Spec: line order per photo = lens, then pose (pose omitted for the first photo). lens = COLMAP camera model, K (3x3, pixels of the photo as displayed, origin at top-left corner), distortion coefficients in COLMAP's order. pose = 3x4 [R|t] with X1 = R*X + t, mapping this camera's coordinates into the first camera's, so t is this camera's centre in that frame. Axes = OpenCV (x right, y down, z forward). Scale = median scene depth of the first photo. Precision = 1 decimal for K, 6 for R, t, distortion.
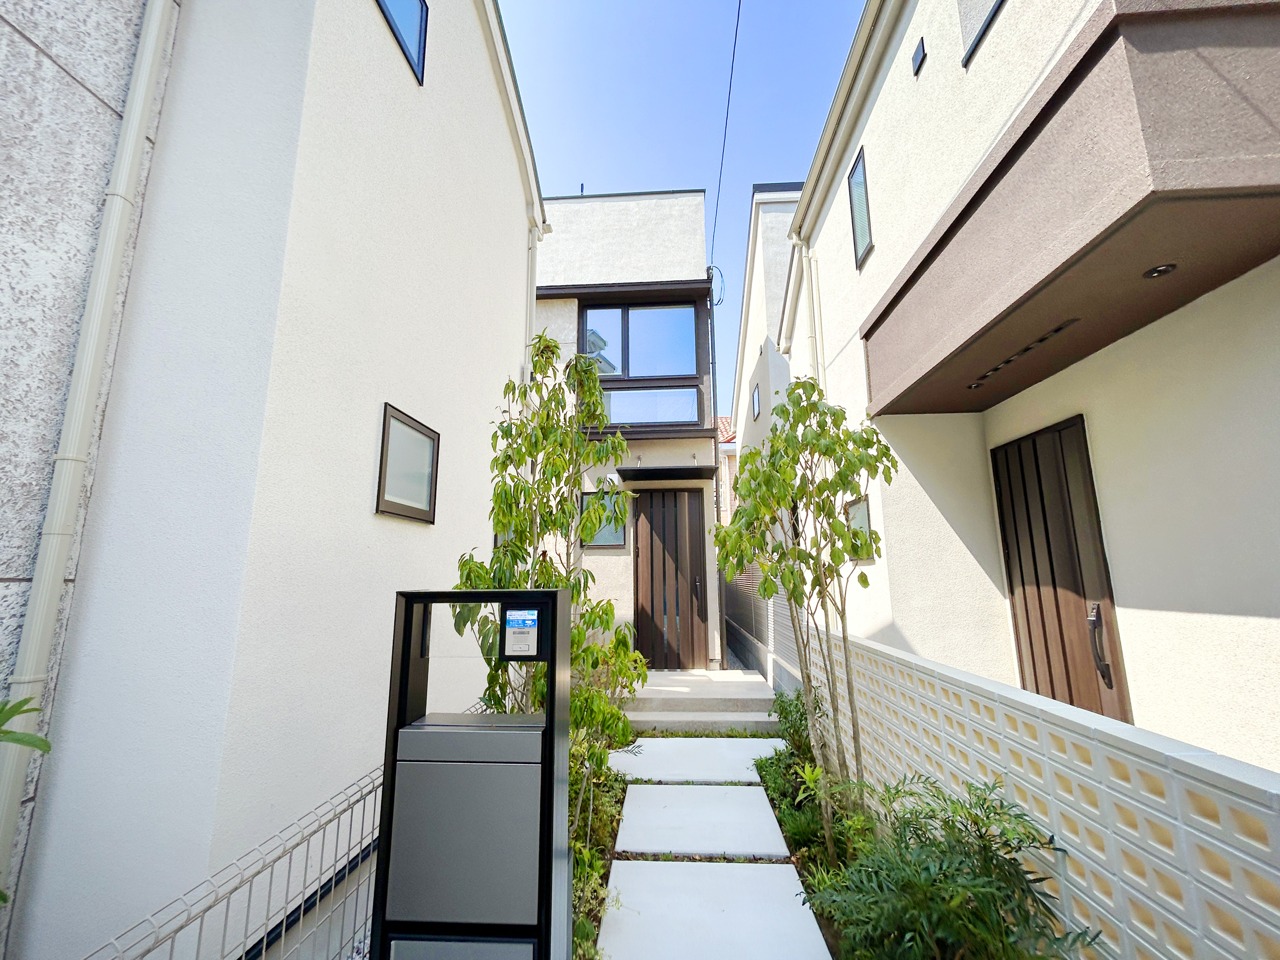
lens RADIAL K [[520.3, 0, 631.7], [0, 520.3, 479.1], [0, 0, 1]] dist [-0.003004, 0.002081]
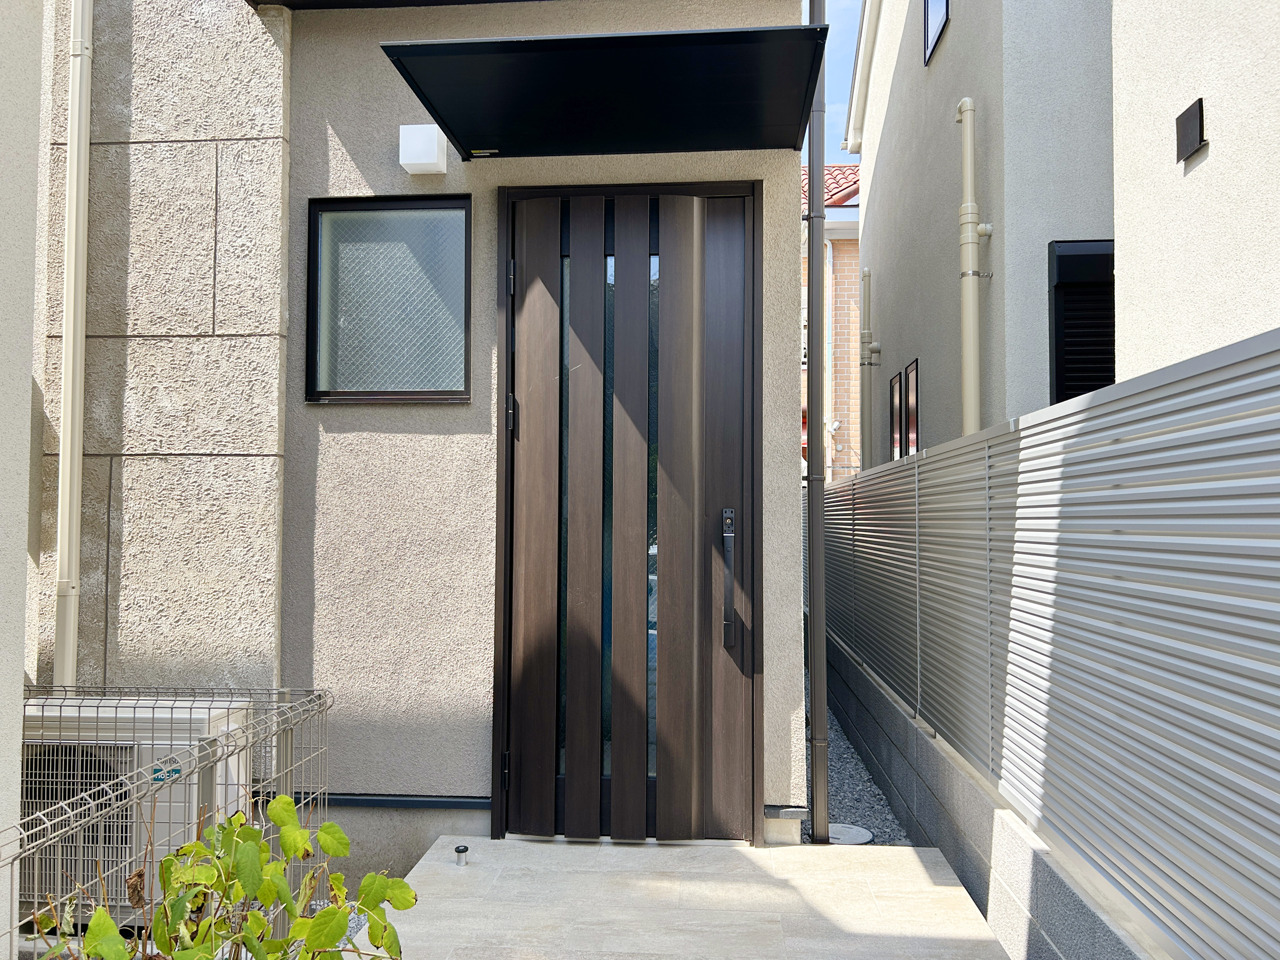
lens RADIAL K [[977.3, 0, 629.9], [0, 977.3, 482.0], [0, 0, 1]] dist [0.032321, -0.020913]
pose [[0.999850, 0.009951, -0.014186, 0.080032], [-0.007831, 0.989782, 0.142375, 0.099418], [0.015457, -0.142242, 0.989711, 0.485749]]
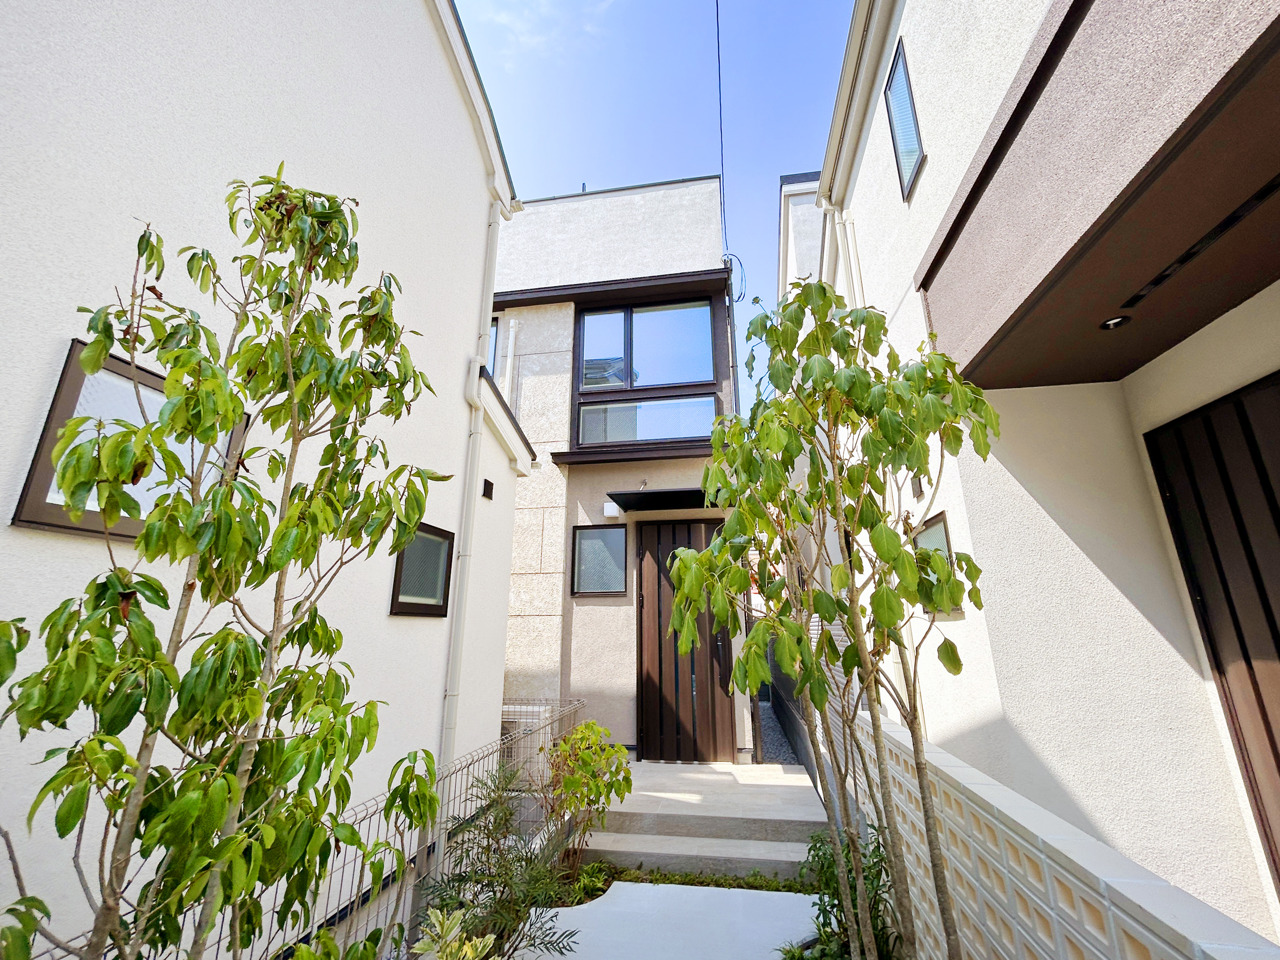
lens RADIAL K [[520.3, 0, 640.5], [0, 520.3, 473.5], [0, 0, 1]] dist [-0.003004, 0.002081]
pose [[0.994997, -0.026806, -0.096239, 0.089583], [0.016859, 0.994567, -0.102722, 0.029114], [0.098470, 0.100586, 0.990044, 0.202036]]
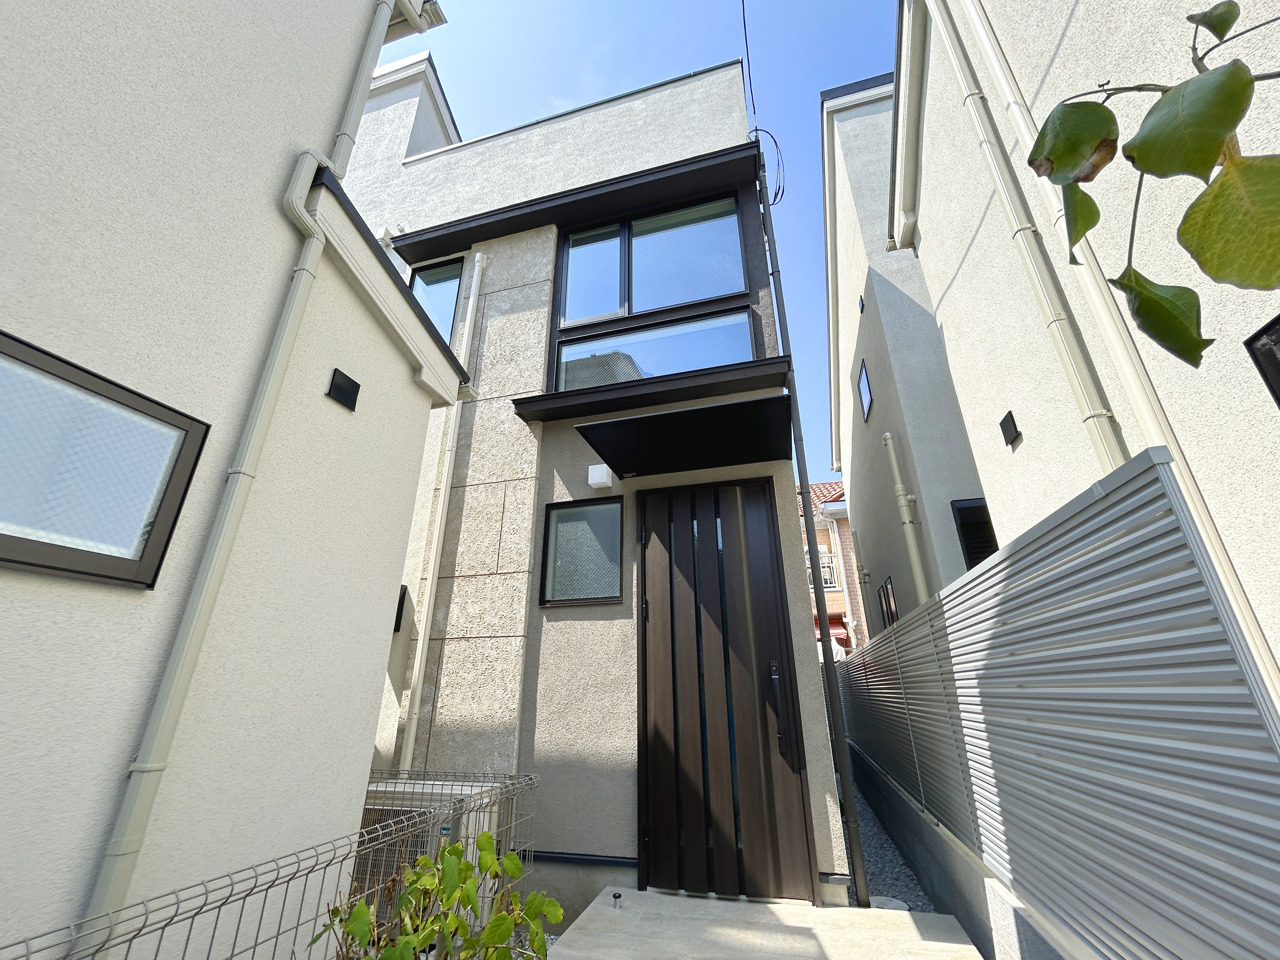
lens RADIAL K [[520.3, 0, 638.0], [0, 520.3, 476.0], [0, 0, 1]] dist [-0.003004, 0.002081]
pose [[0.979302, -0.078314, -0.186640, 0.105719], [0.037394, 0.976244, -0.213423, 0.120220], [0.198920, 0.202027, 0.958966, 0.496459]]
